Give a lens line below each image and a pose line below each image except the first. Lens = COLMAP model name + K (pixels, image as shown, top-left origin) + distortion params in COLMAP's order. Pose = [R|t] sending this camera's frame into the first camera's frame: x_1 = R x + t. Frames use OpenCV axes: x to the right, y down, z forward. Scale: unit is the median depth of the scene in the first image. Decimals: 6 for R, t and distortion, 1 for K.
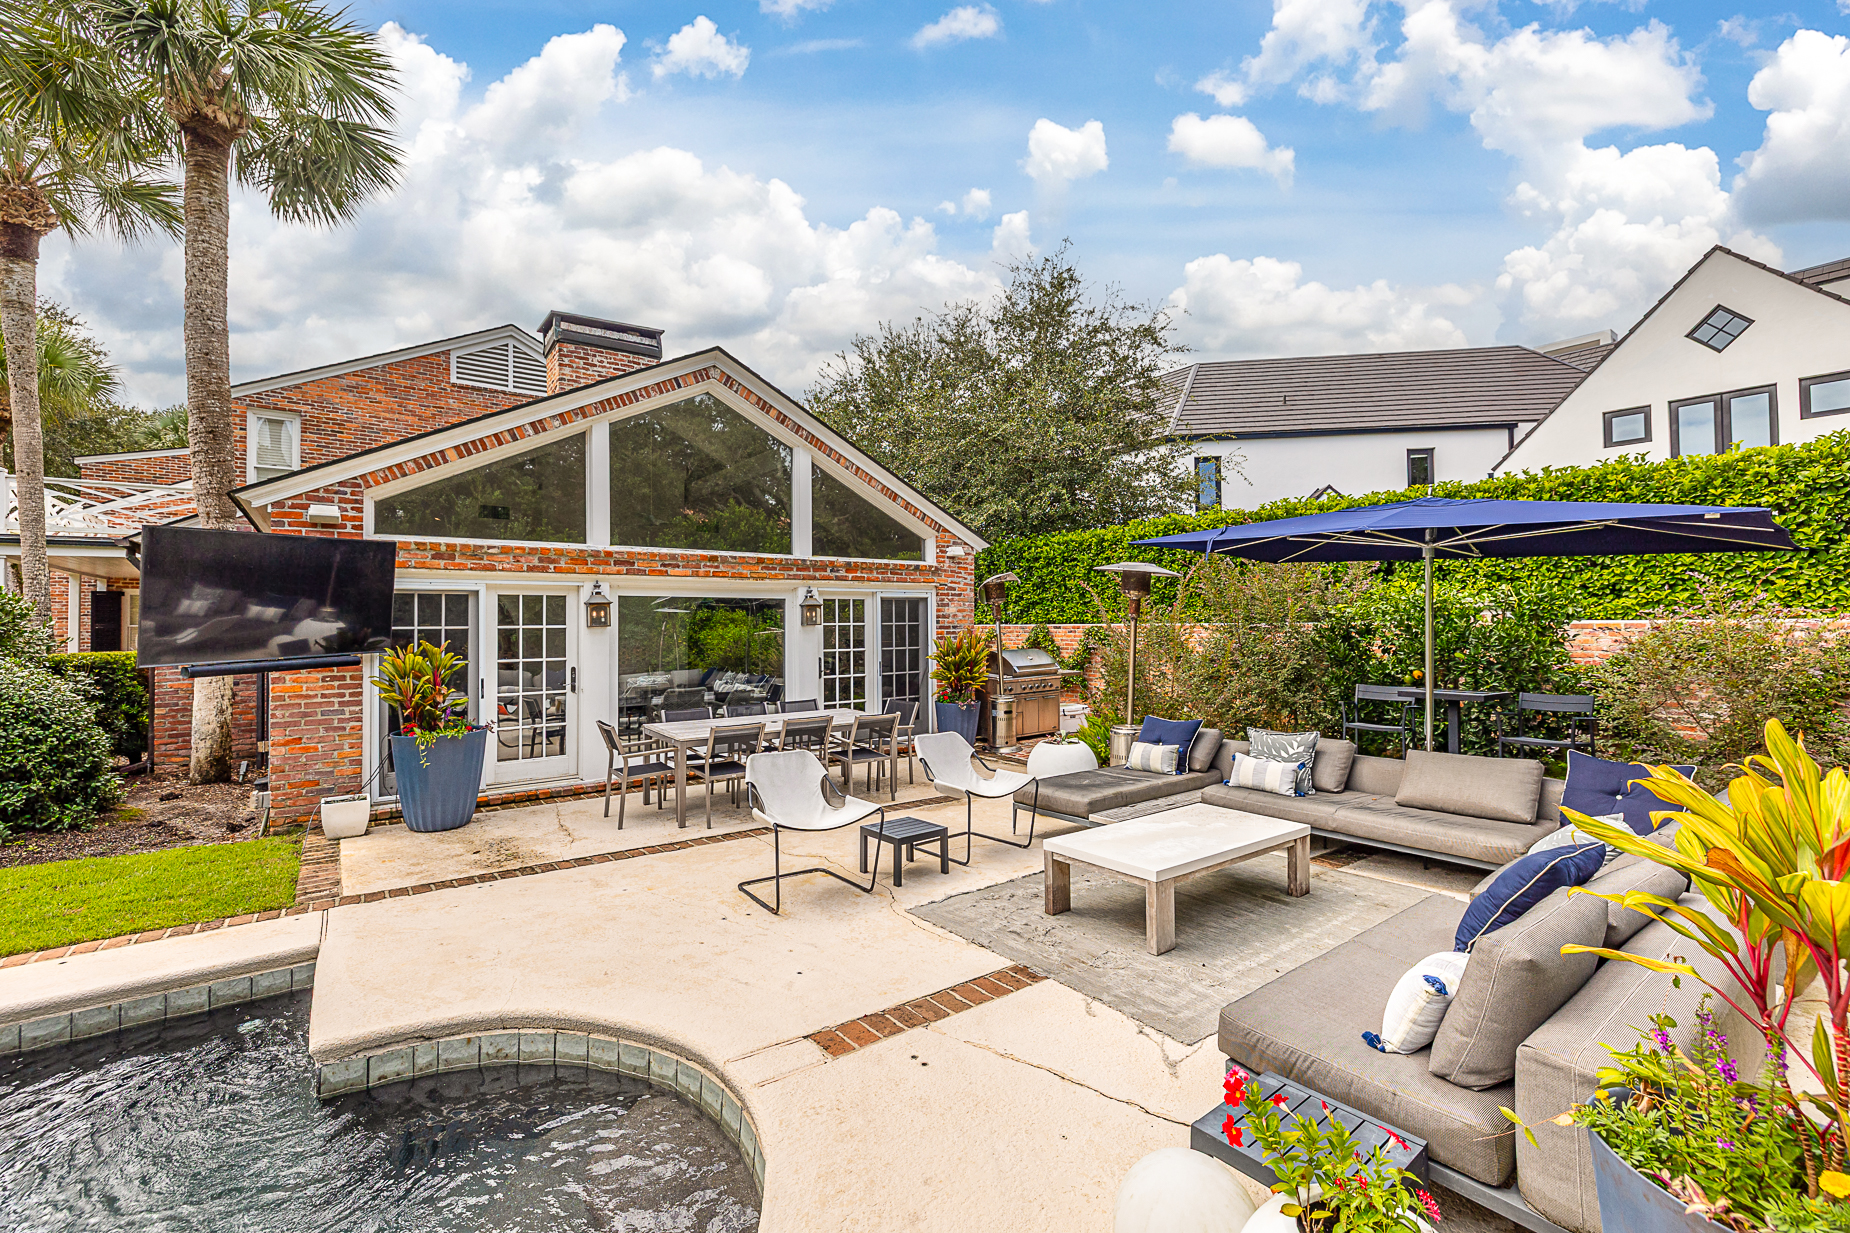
lens RADIAL K [[782.0, 0, 925.4], [0, 782.0, 608.2], [0, 0, 1]] dist [0.002190, 0.000483]
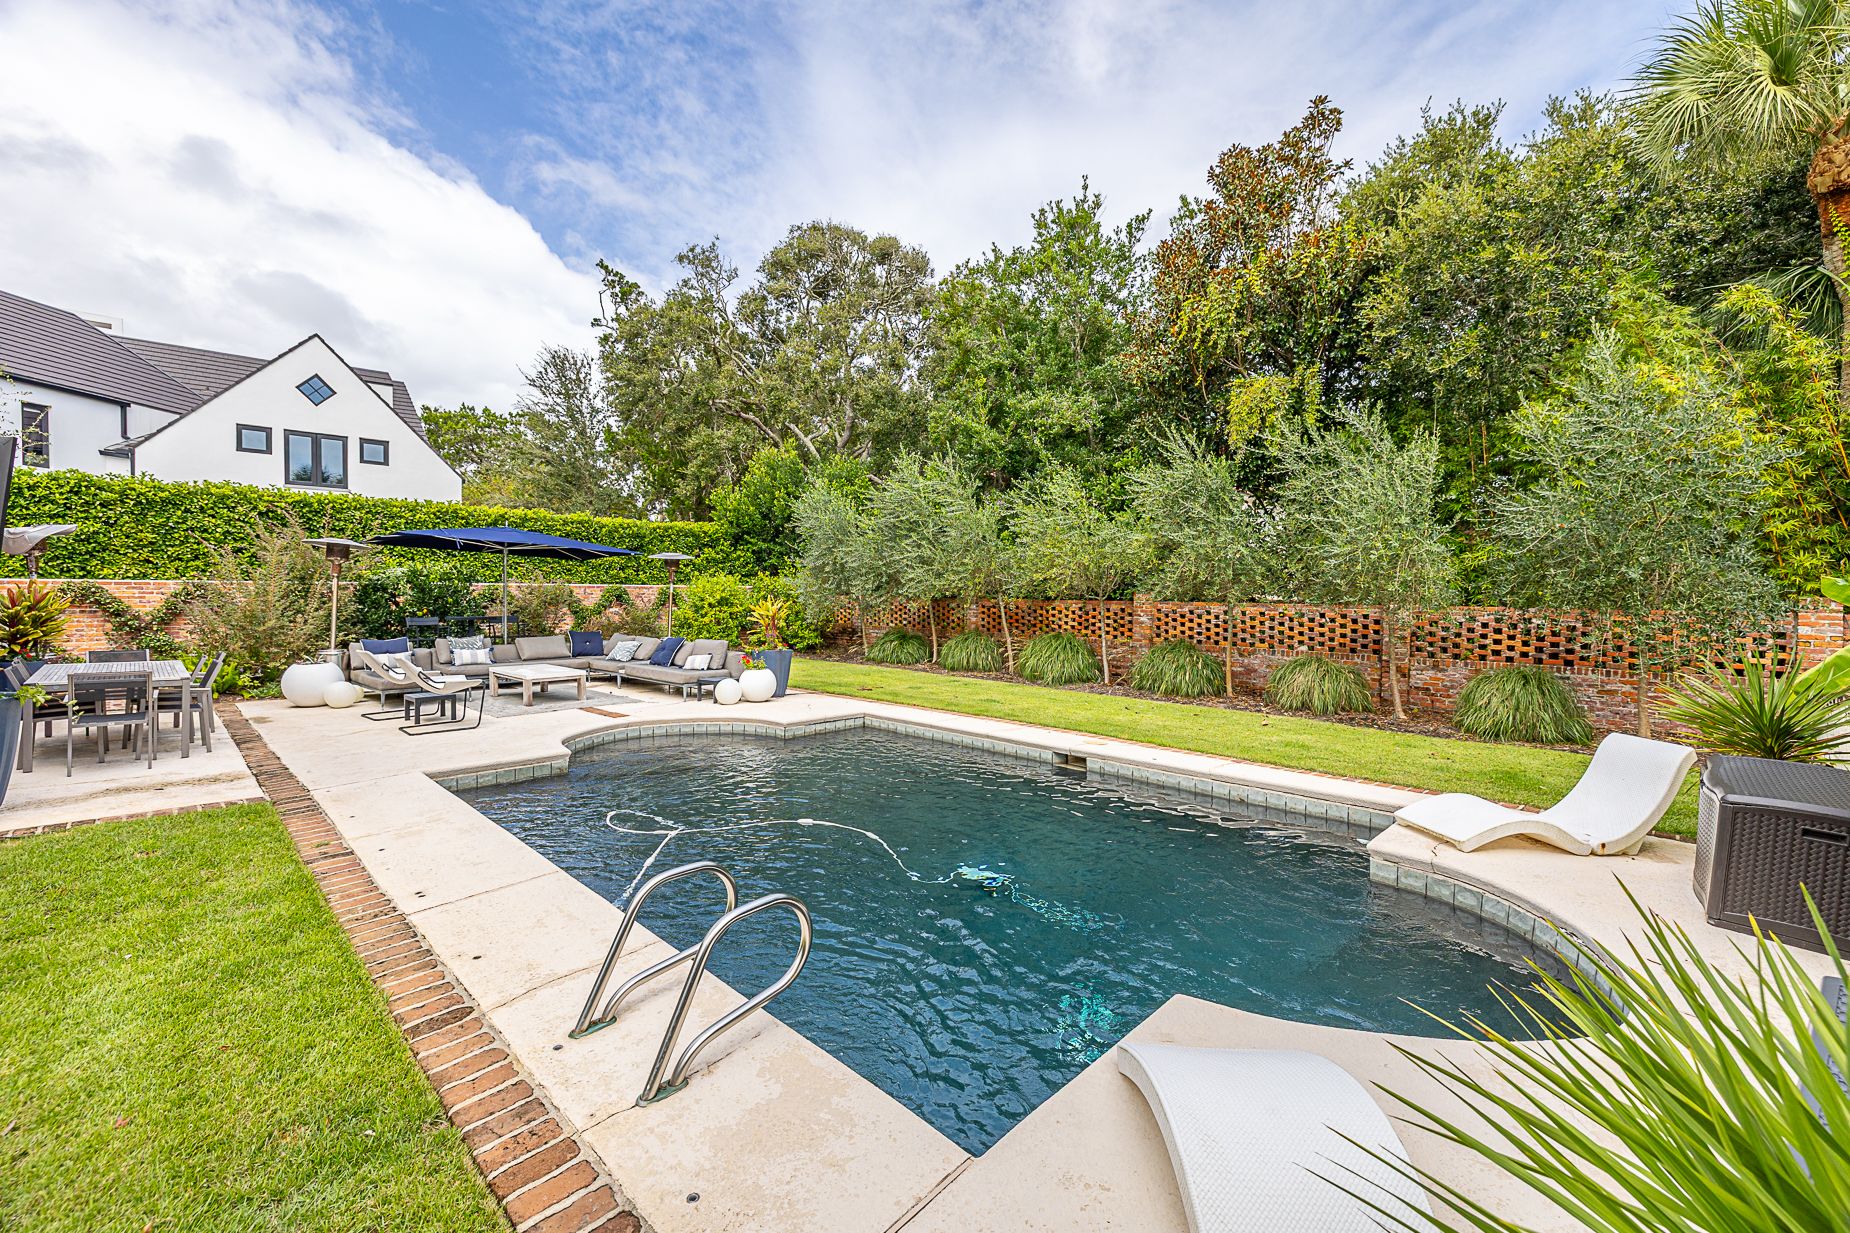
lens RADIAL K [[782.0, 0, 925.4], [0, 782.0, 608.2], [0, 0, 1]] dist [0.002190, 0.000483]
pose [[-0.146573, -0.016601, 0.989061, -1.311265], [-0.026623, 0.999563, 0.012832, 0.023002], [-0.988842, -0.024451, -0.146951, 0.111777]]
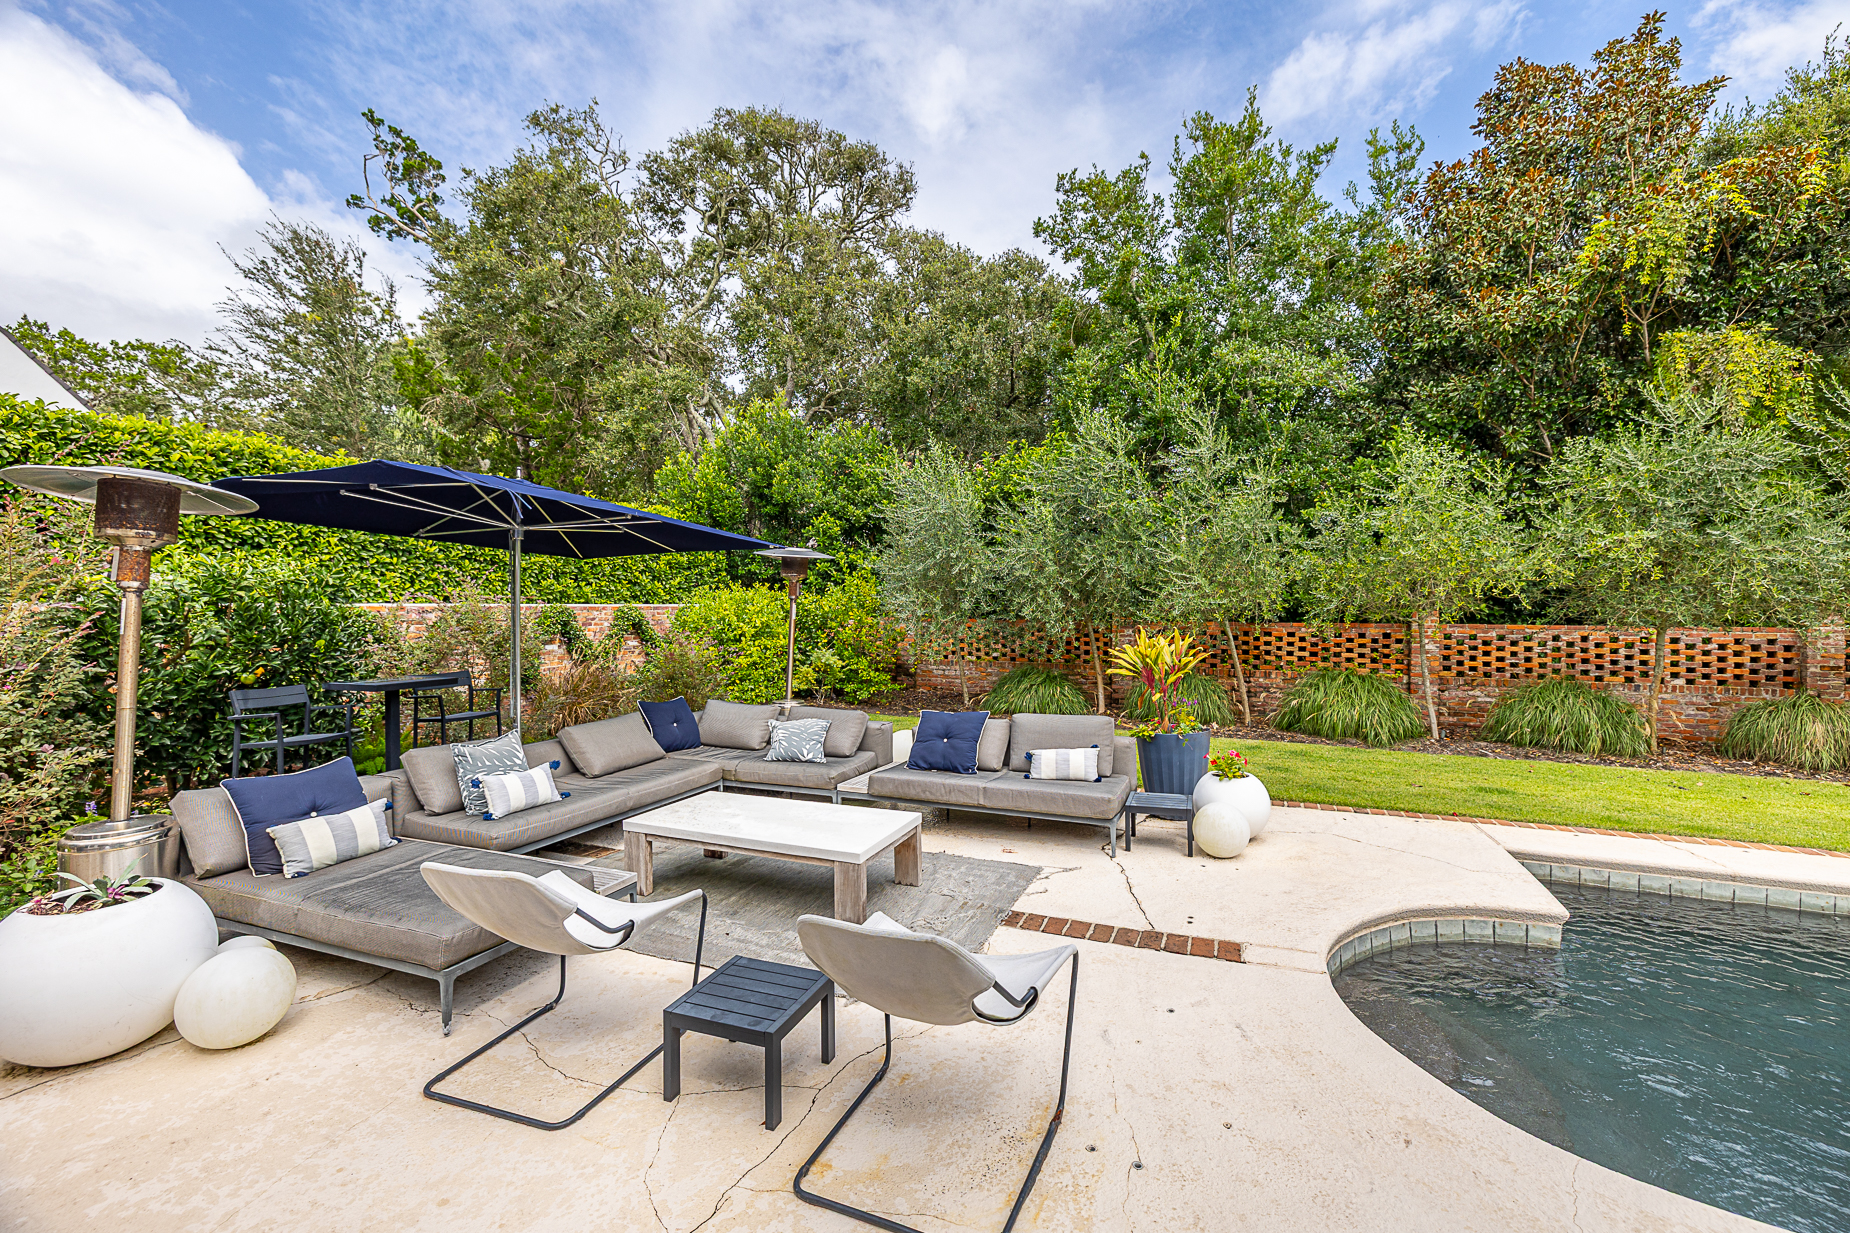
lens RADIAL K [[777.3, 0, 925.6], [0, 777.3, 608.8], [0, 0, 1]] dist [-0.001767, 0.000188]
pose [[-0.501243, 0.001469, 0.865305, -0.362533], [-0.016928, 0.999791, -0.011504, 0.020358], [-0.865141, -0.020414, -0.501113, 0.794554]]
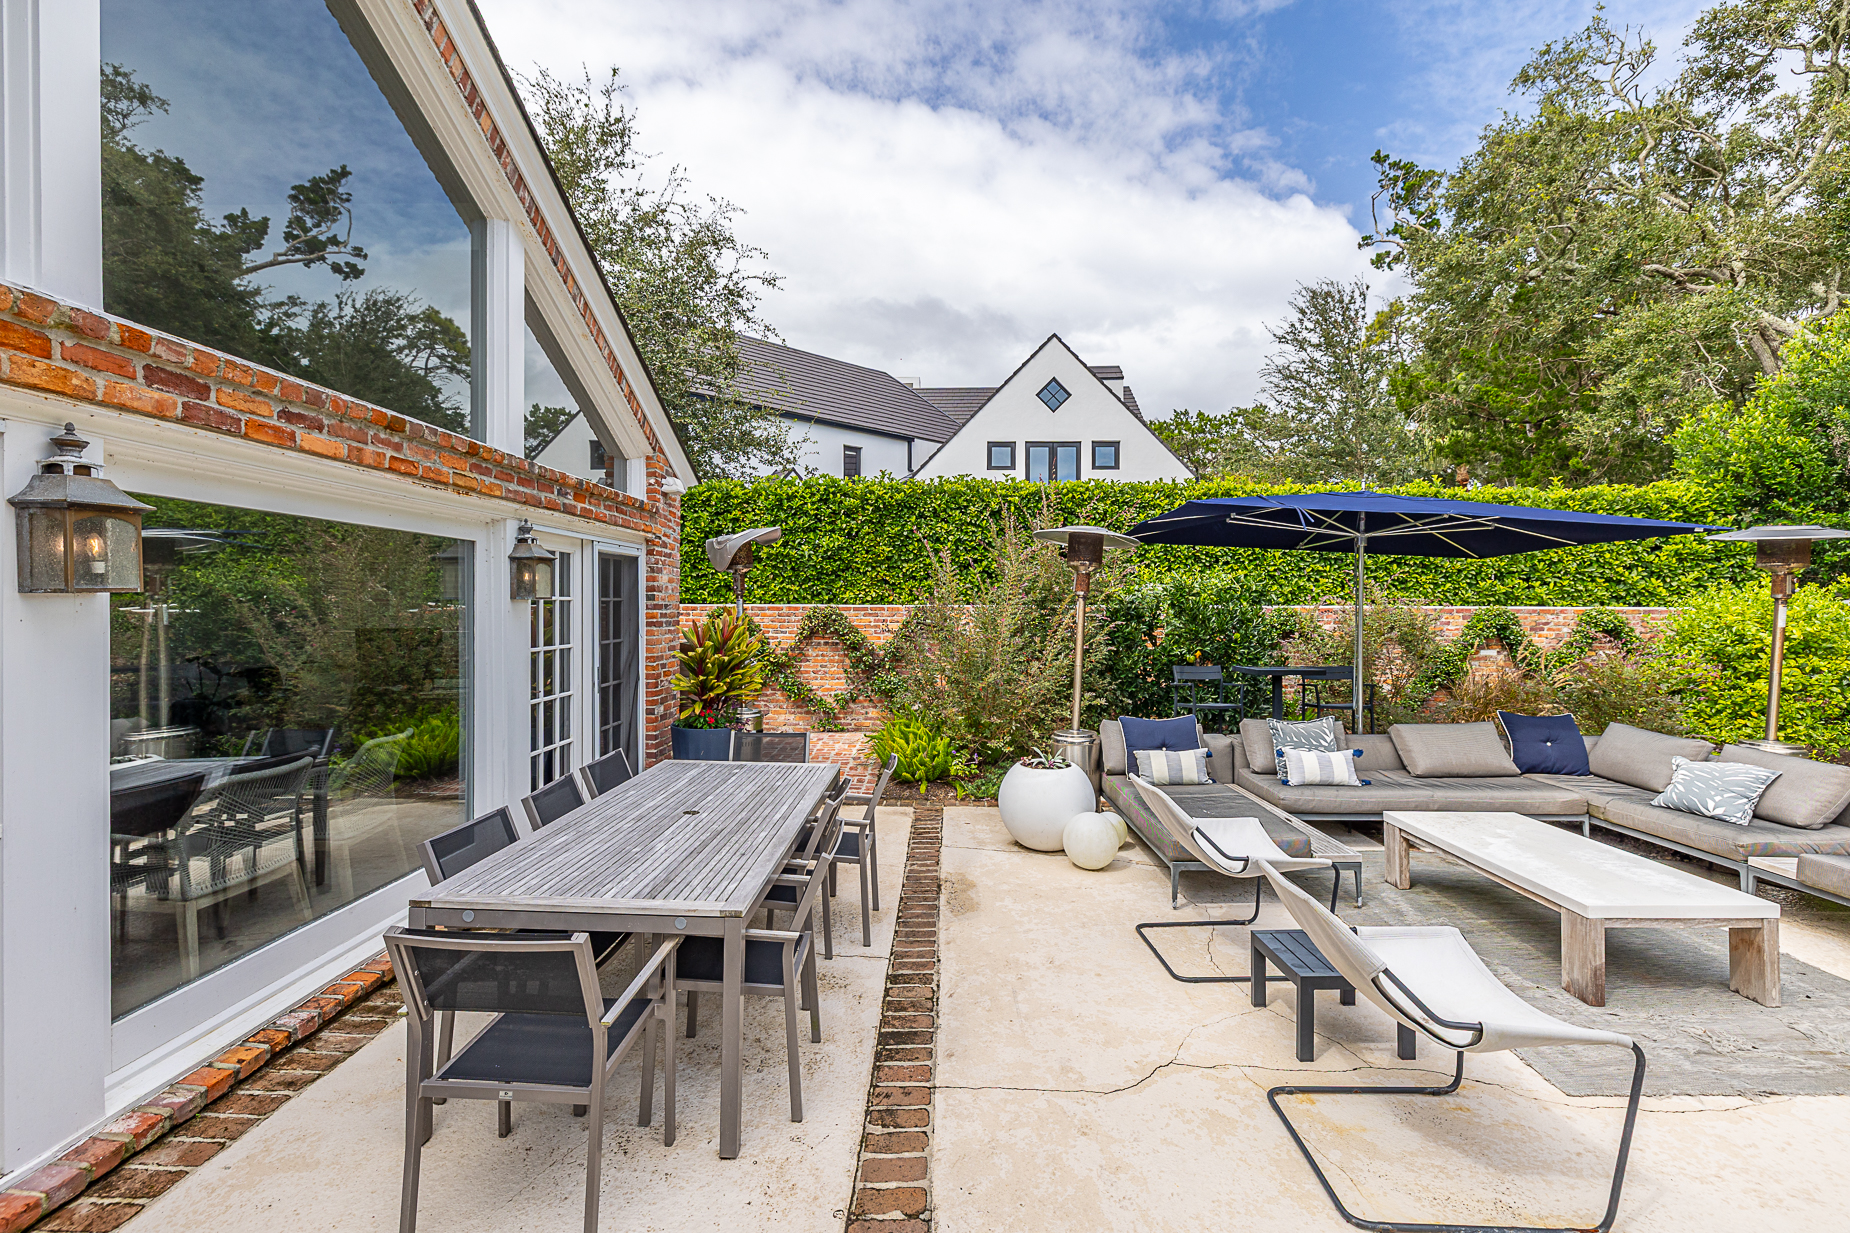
lens RADIAL K [[799.7, 0, 923.1], [0, 799.7, 613.8], [0, 0, 1]] dist [-0.003939, -0.000521]
pose [[0.622108, 0.001635, 0.782930, -0.458128], [-0.023561, 0.999584, 0.016635, 0.019681], [-0.782577, -0.028795, 0.621888, 0.596844]]
